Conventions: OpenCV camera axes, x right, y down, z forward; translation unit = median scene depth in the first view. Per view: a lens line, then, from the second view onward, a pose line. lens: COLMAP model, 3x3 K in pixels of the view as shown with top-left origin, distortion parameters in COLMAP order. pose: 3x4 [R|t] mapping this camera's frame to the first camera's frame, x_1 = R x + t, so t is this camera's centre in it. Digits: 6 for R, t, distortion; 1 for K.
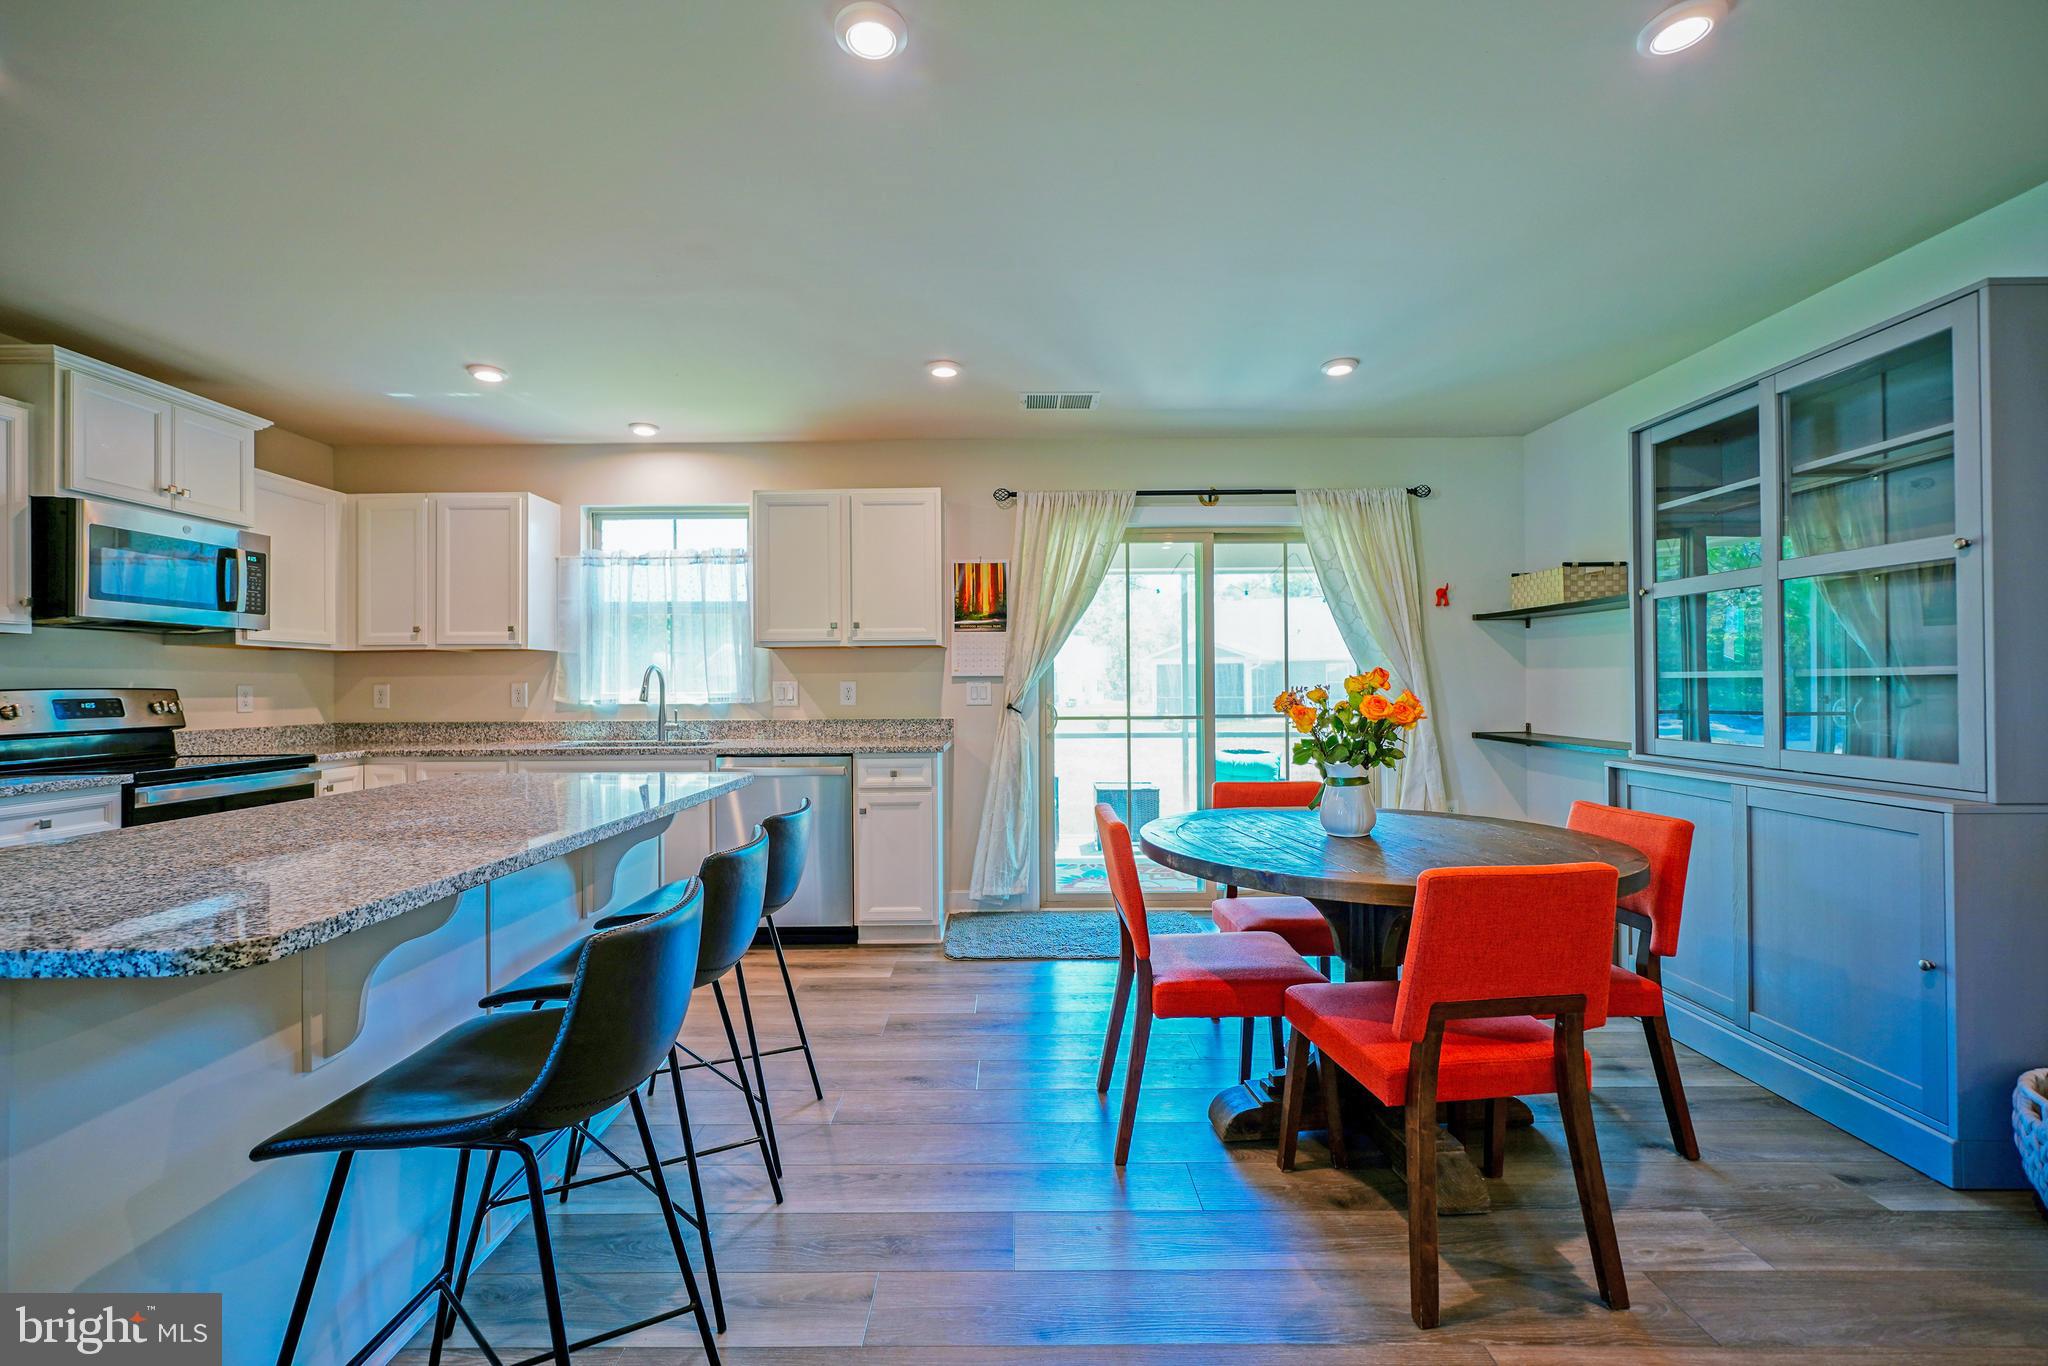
lens RADIAL K [[886.2, 0, 1010.0], [0, 886.2, 680.6], [0, 0, 1]] dist [-0.007323, 0.004626]
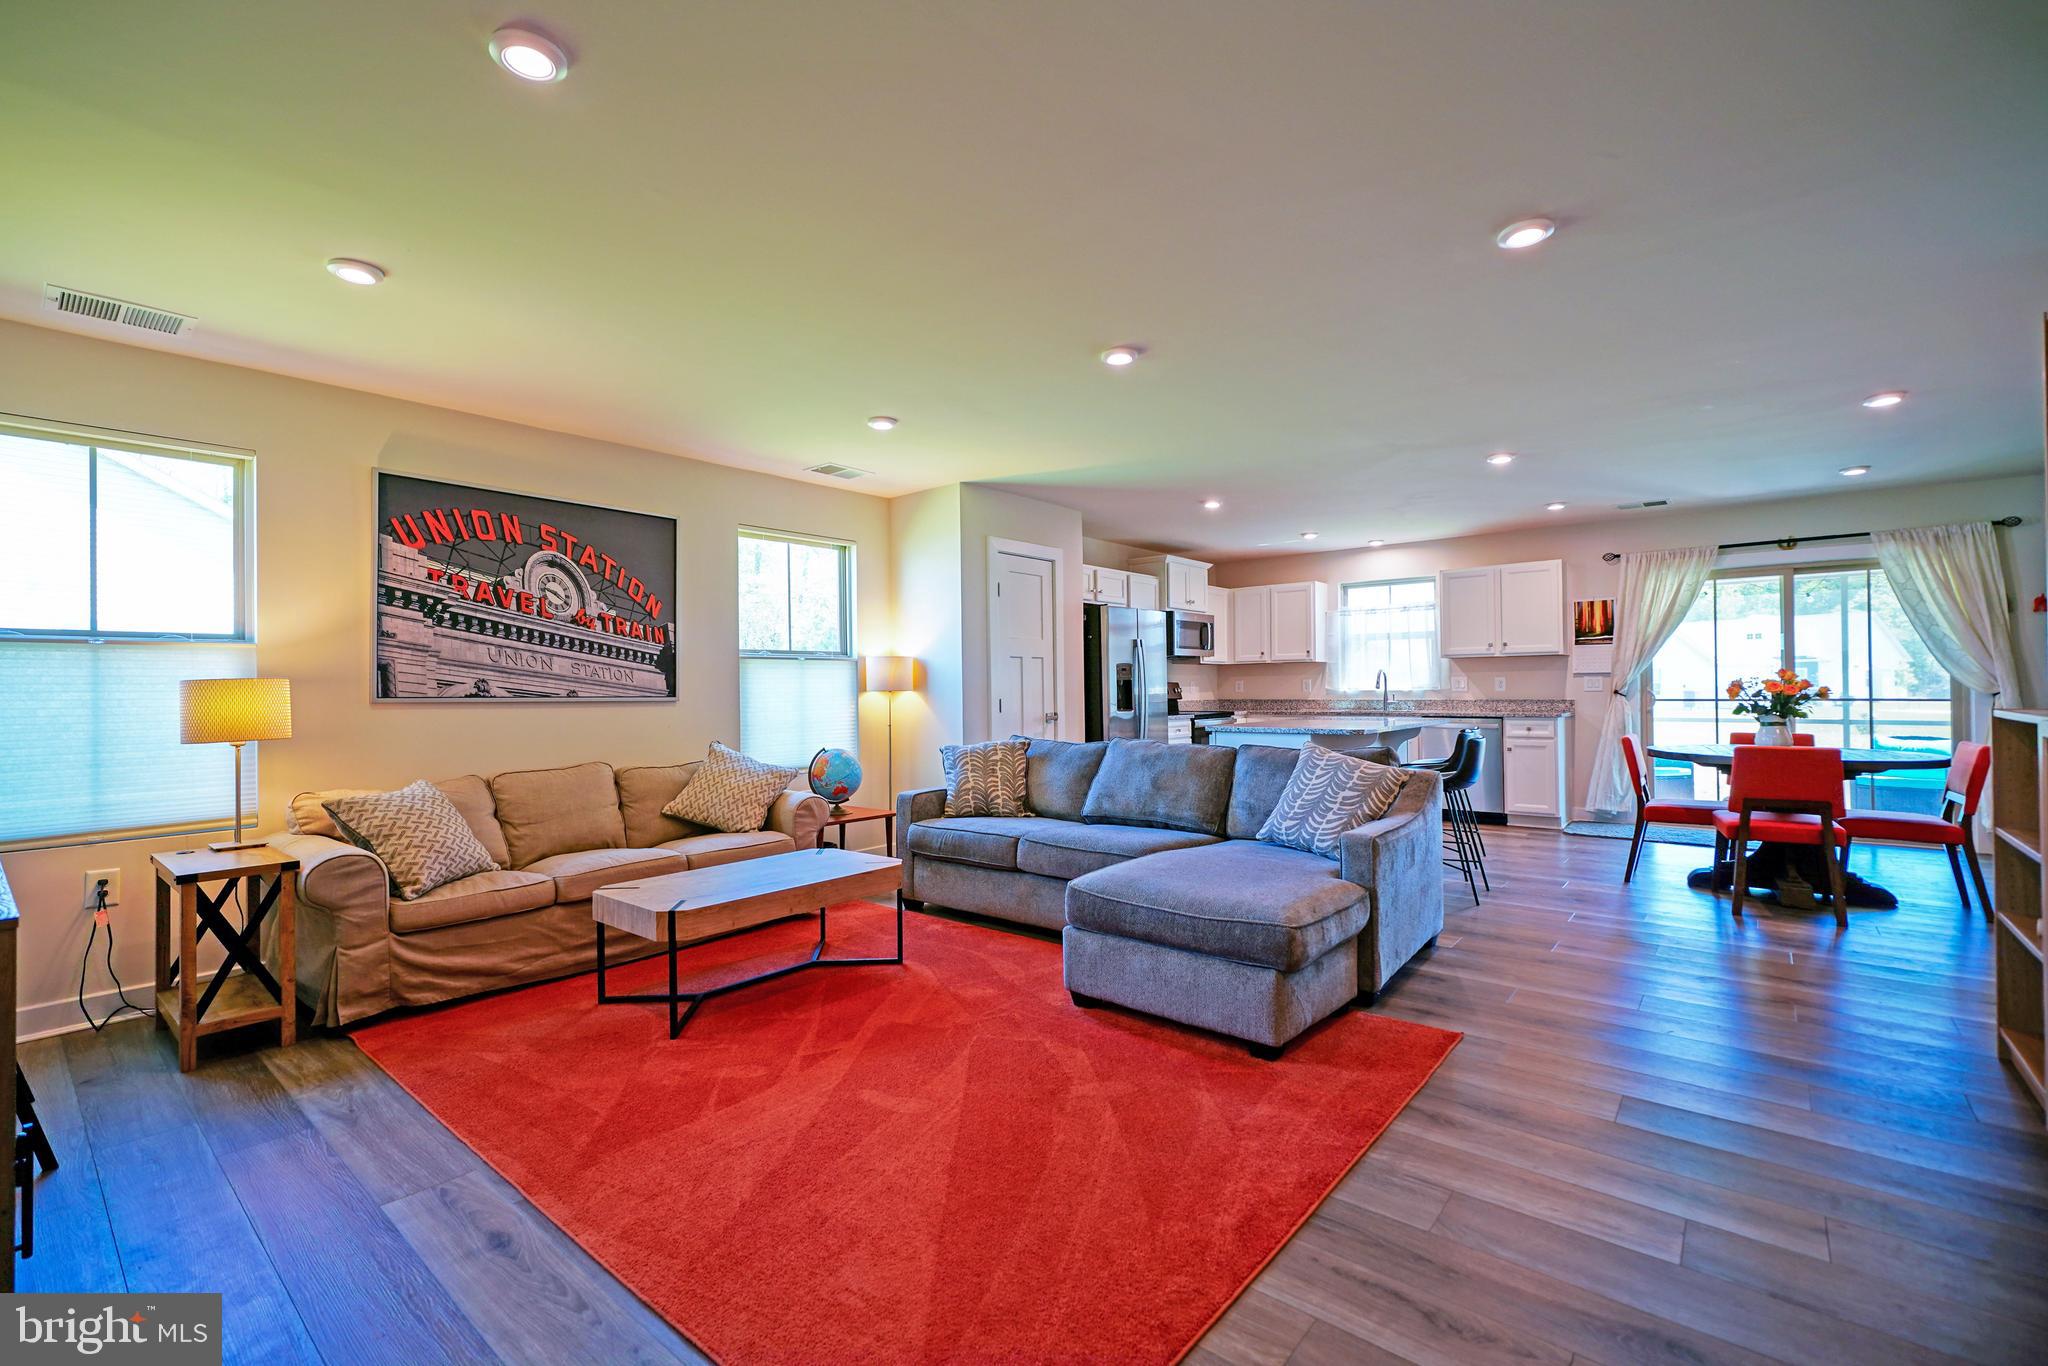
lens RADIAL K [[887.9, 0, 1005.2], [0, 887.9, 682.7], [0, 0, 1]] dist [-0.006584, 0.004535]
pose [[0.763217, -0.005103, -0.646122, 0.188566], [0.009522, 0.999949, 0.003351, -0.002204], [0.646072, -0.008710, 0.763226, -0.898860]]
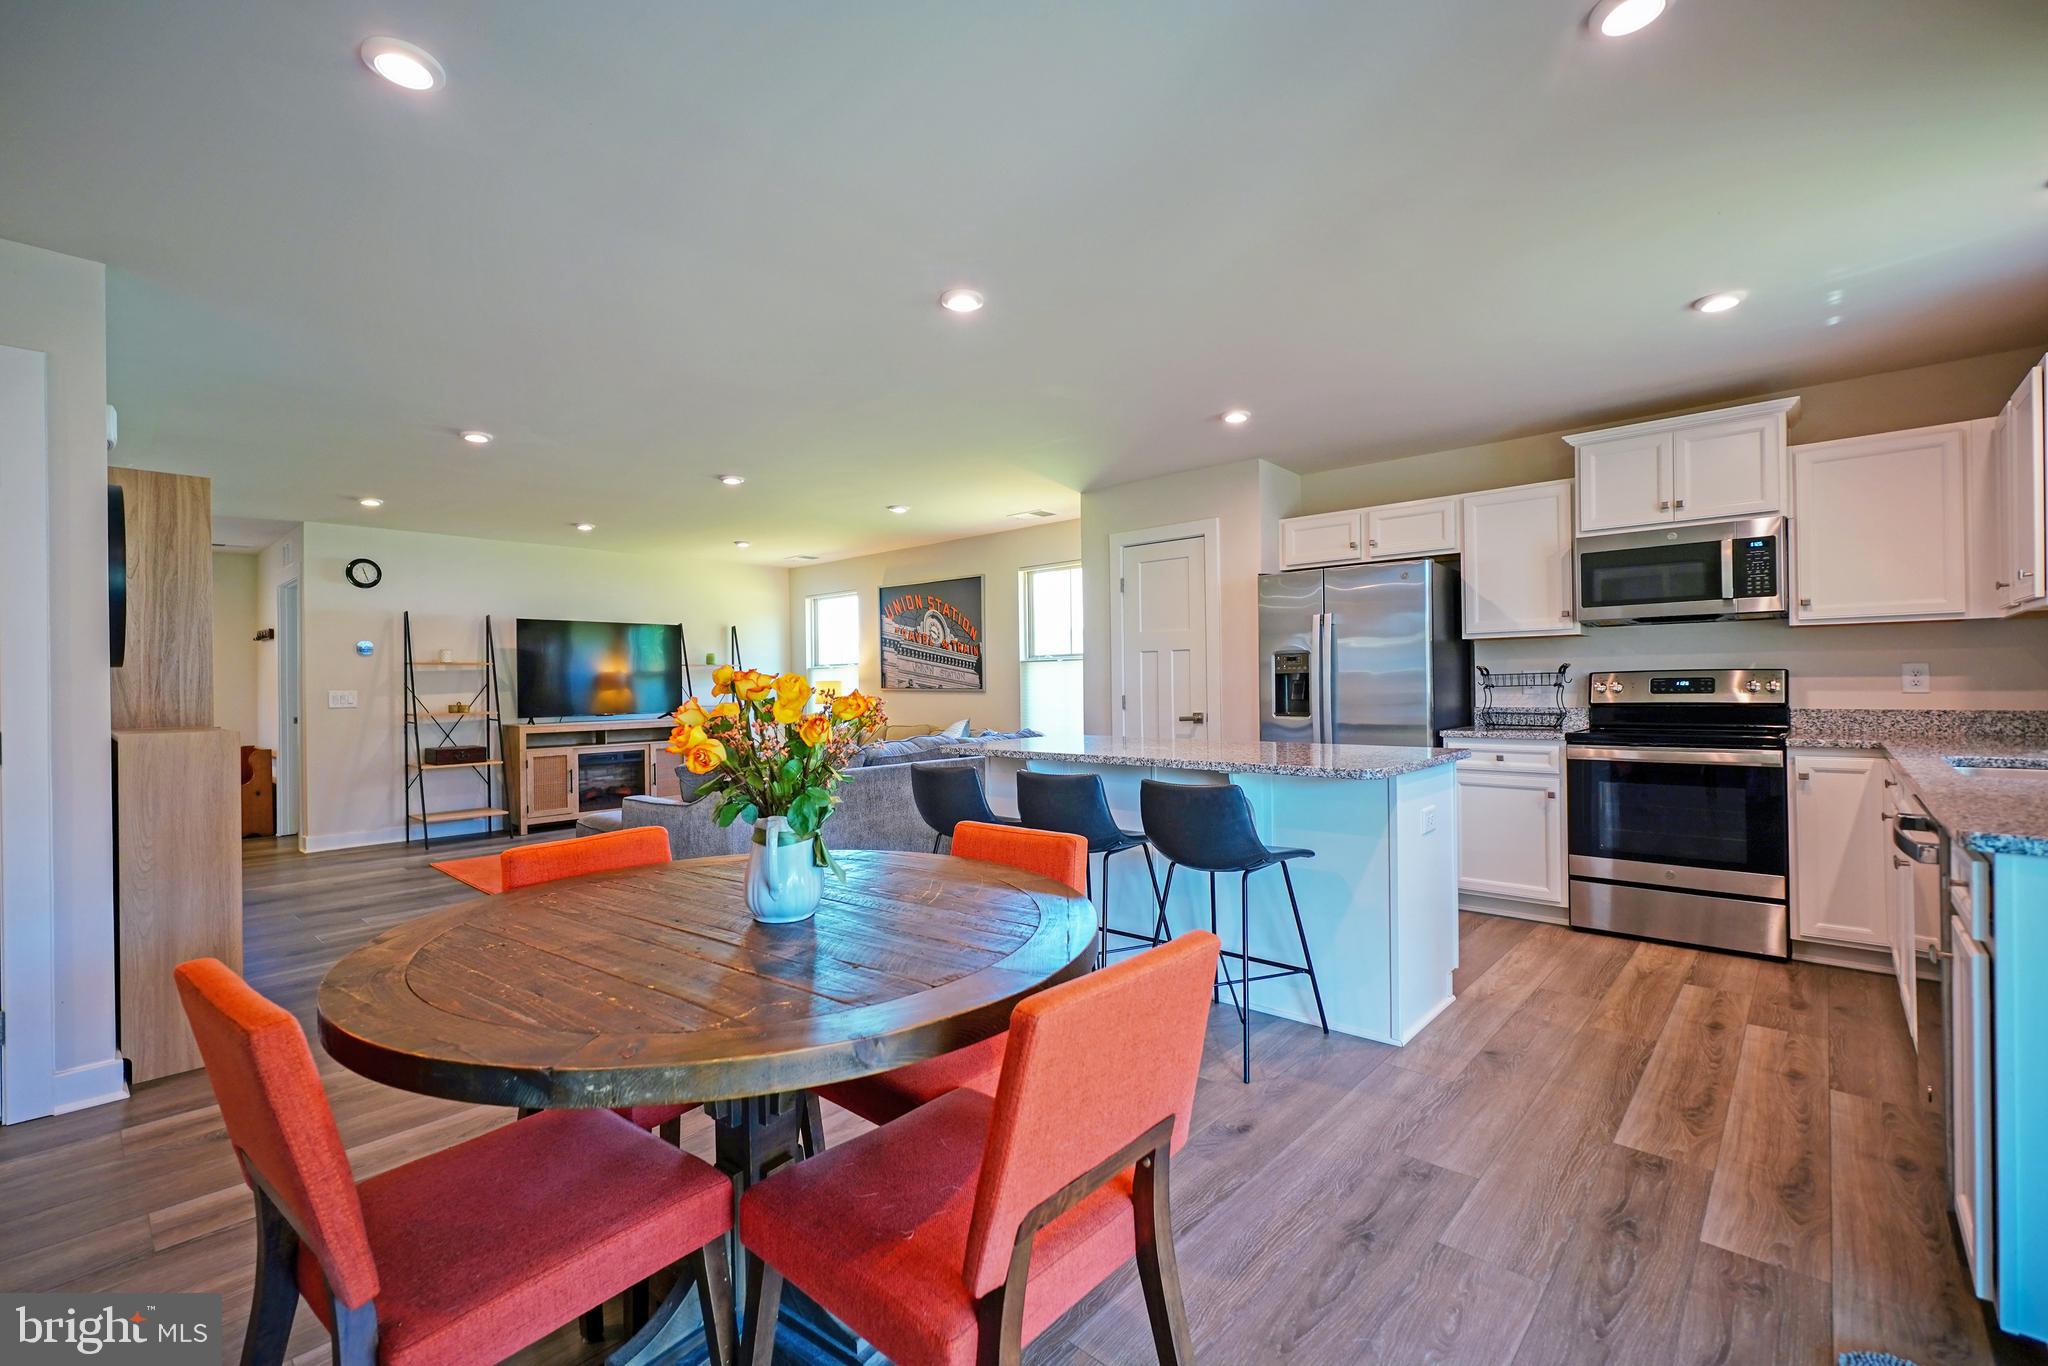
lens RADIAL K [[879.3, 0, 1006.3], [0, 879.3, 681.1], [0, 0, 1]] dist [-0.009949, 0.004653]
pose [[-0.676599, 0.015800, -0.736182, 0.397723], [0.024089, 0.999710, -0.000683, 0.001843], [0.735958, -0.018196, -0.676783, 0.840315]]
